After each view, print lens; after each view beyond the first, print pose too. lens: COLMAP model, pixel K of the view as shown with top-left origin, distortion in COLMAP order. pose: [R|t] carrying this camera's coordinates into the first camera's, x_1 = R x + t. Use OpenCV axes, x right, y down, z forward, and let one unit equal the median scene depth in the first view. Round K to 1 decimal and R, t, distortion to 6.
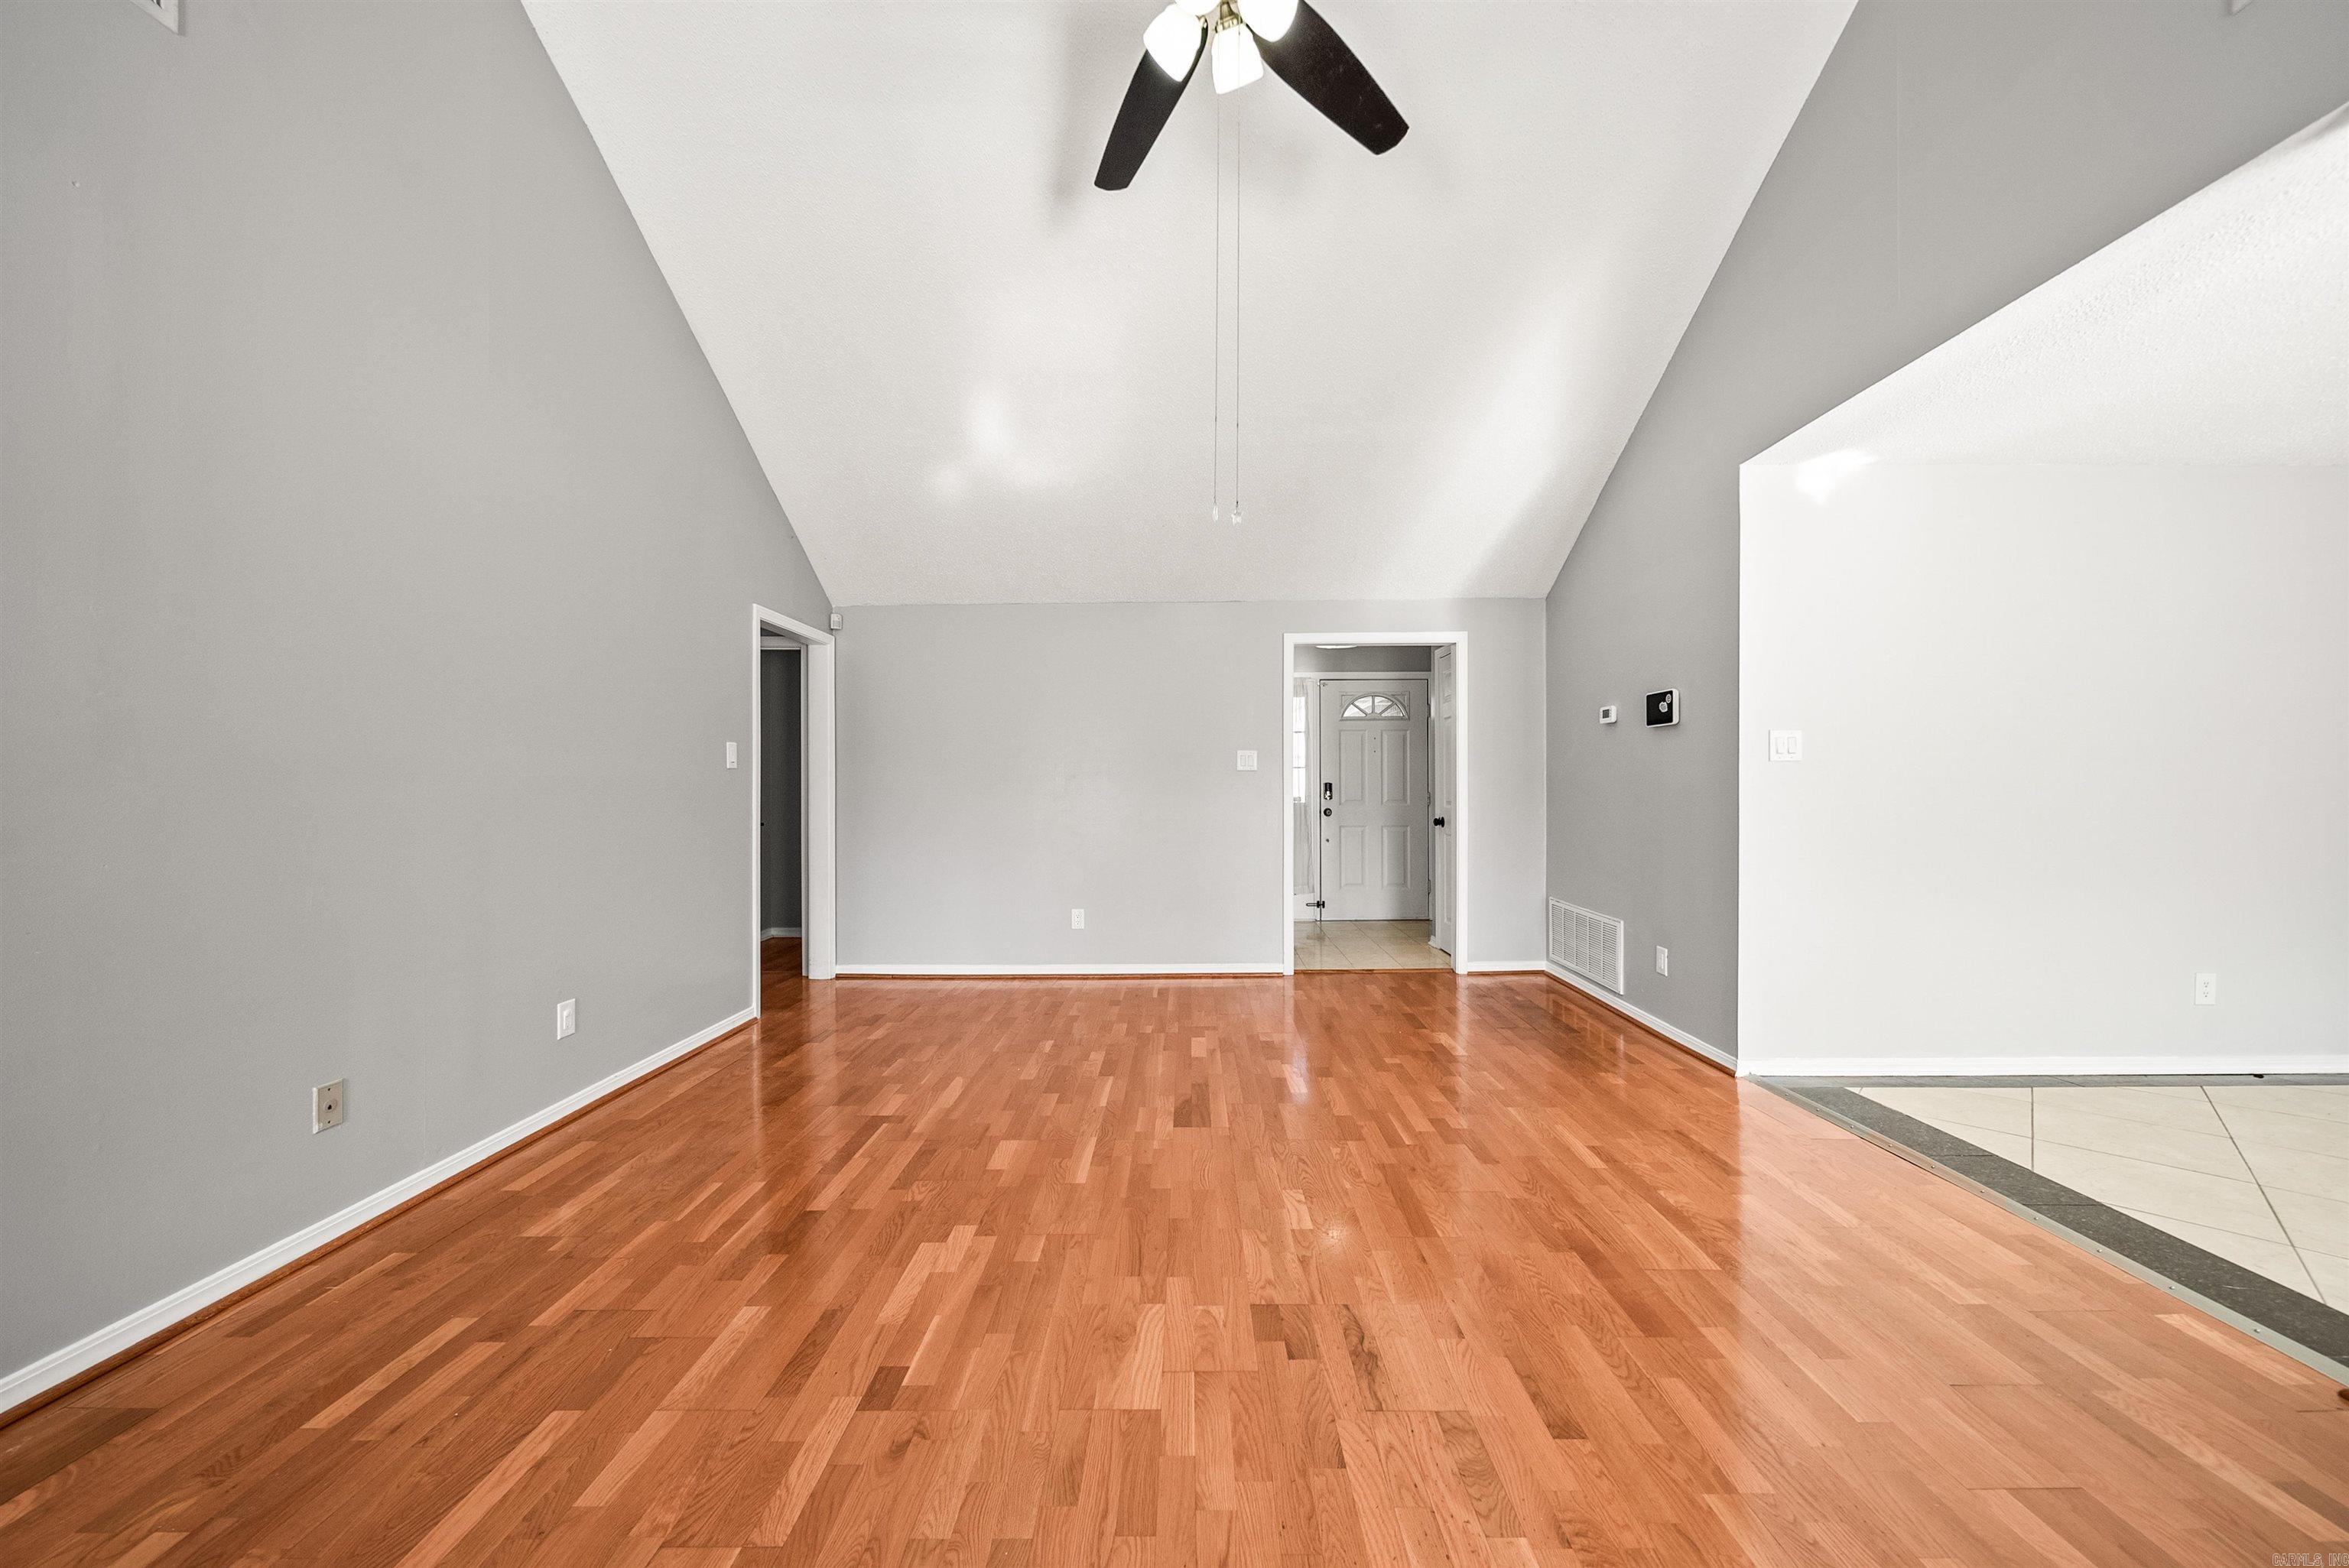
lens RADIAL K [[841.5, 0, 1179.8], [0, 841.5, 791.5], [0, 0, 1]] dist [-0.001198, -0.001512]
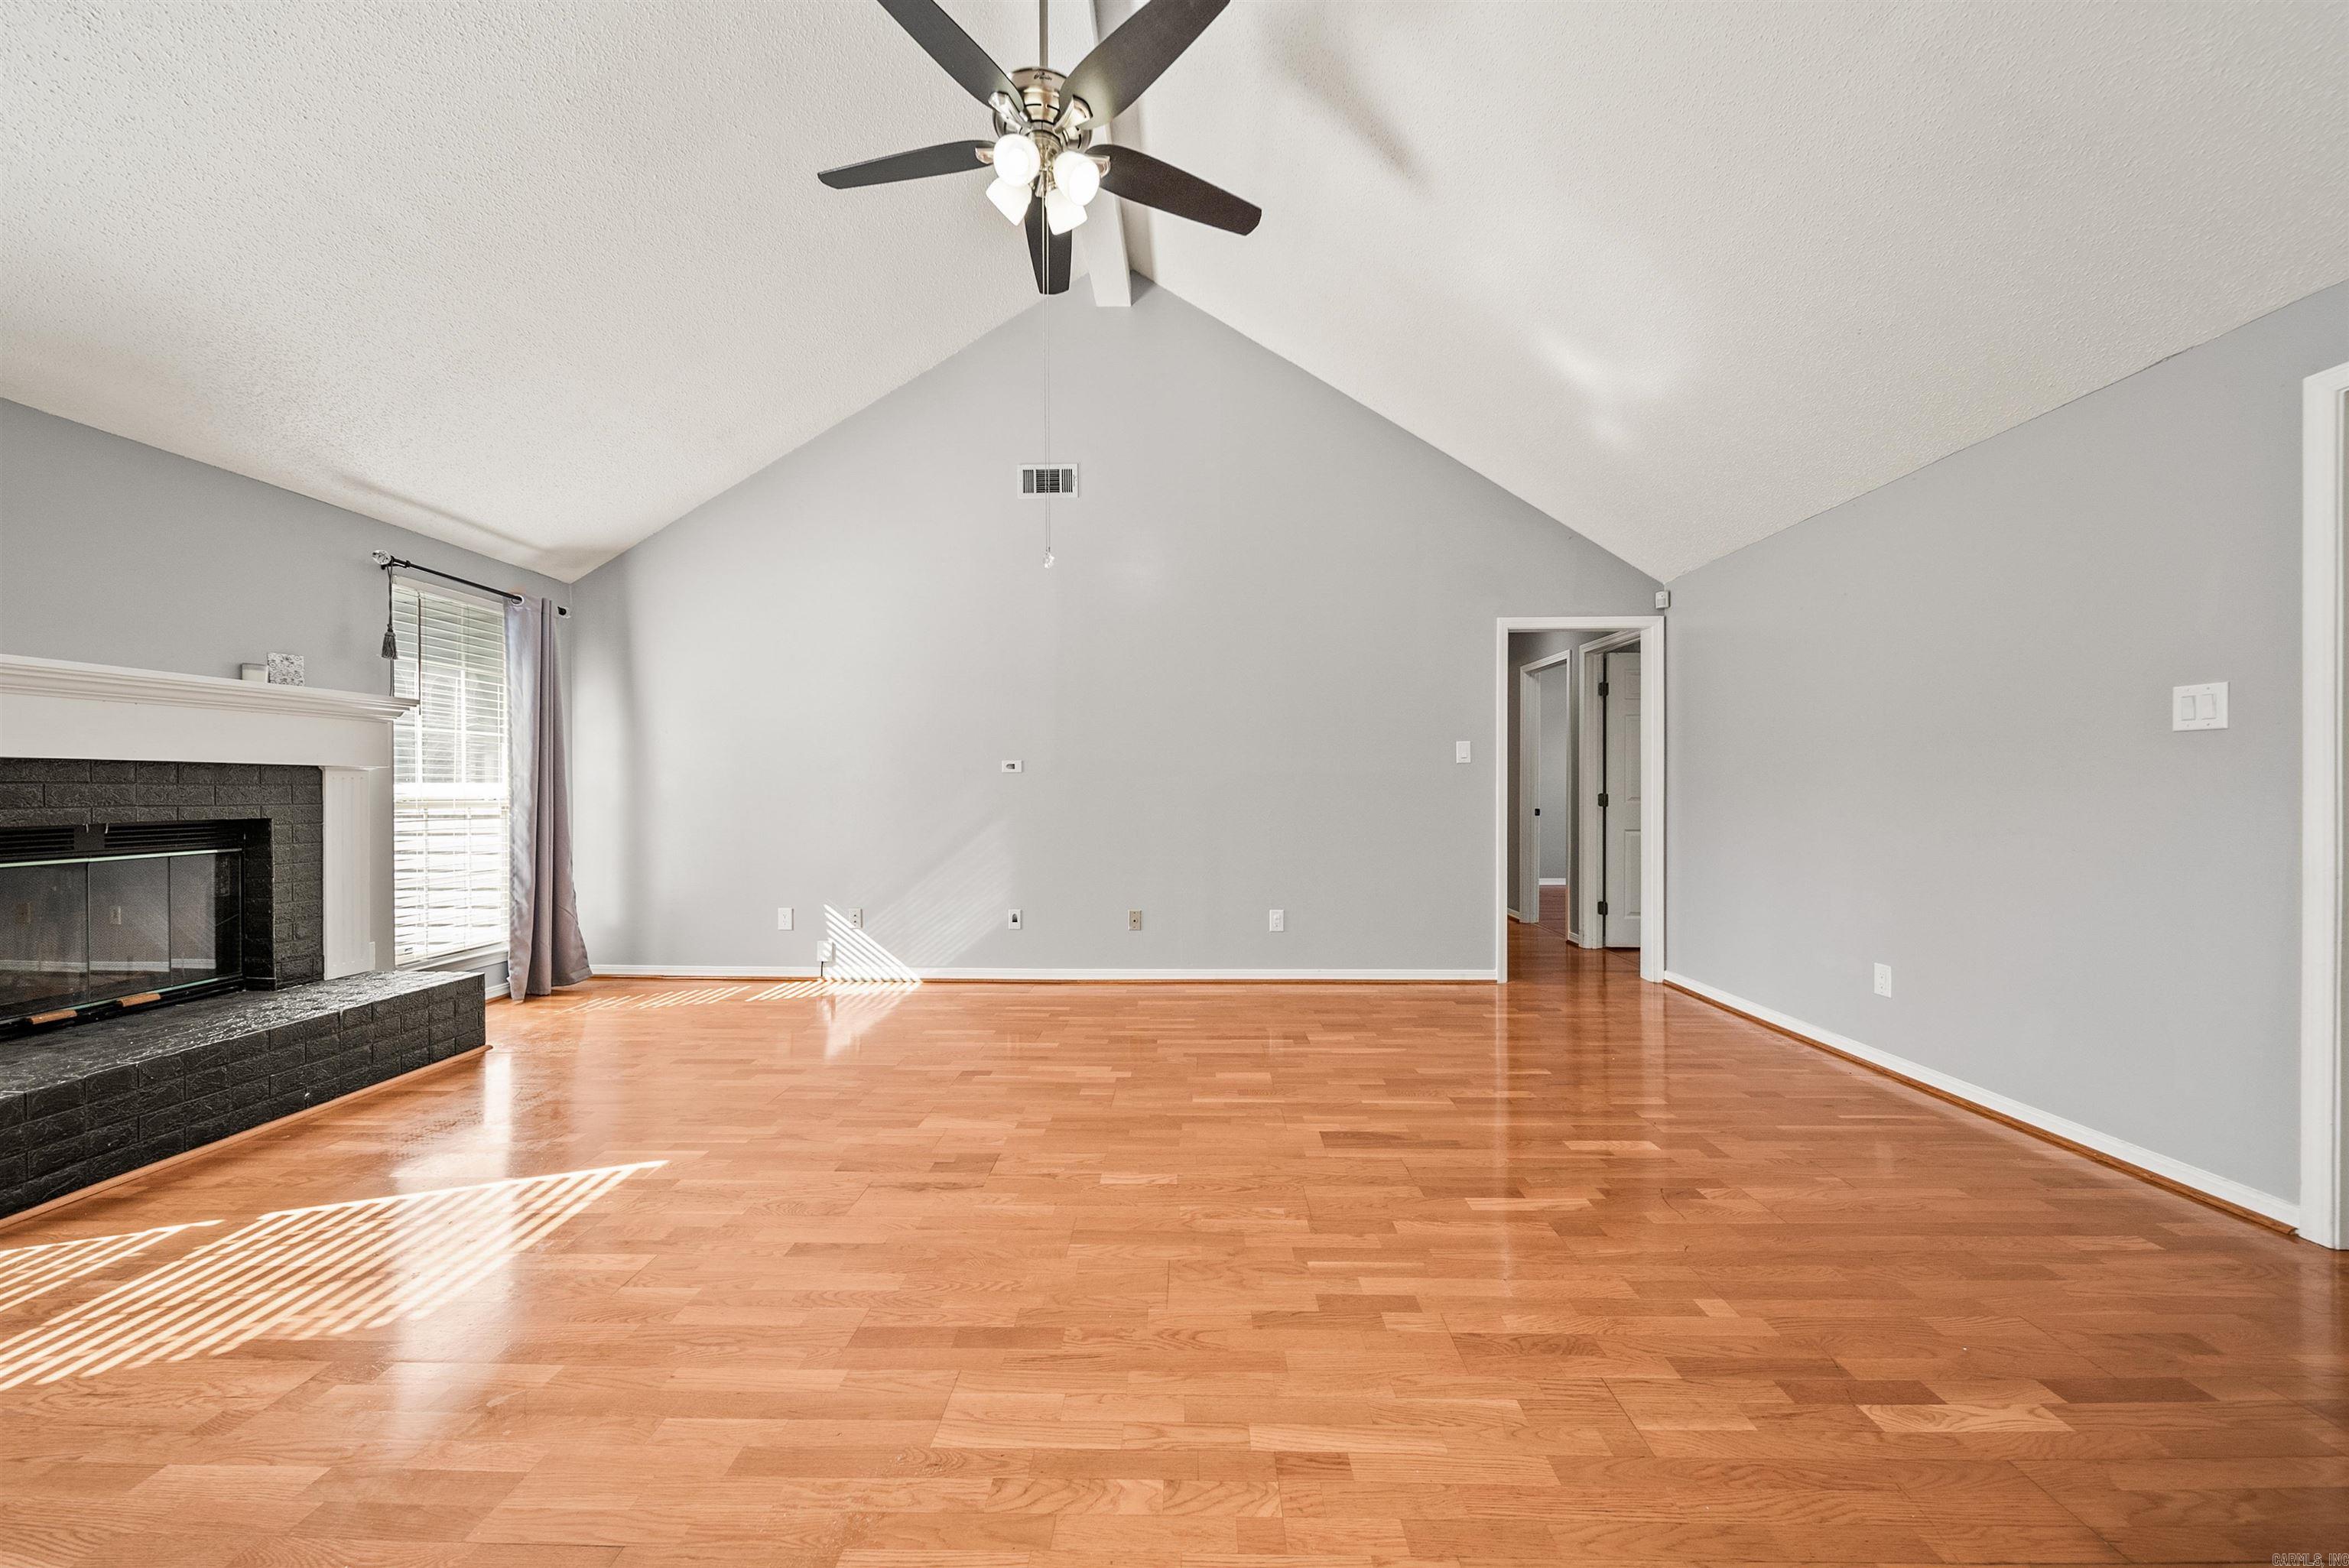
lens RADIAL K [[841.5, 0, 1174.1], [0, 841.5, 783.5], [0, 0, 1]] dist [-0.001198, -0.001512]
pose [[-0.011027, -0.005206, -0.999926, 0.526811], [-0.002891, 0.999982, -0.005175, 0.007393], [0.999935, 0.002834, -0.011042, 0.473315]]
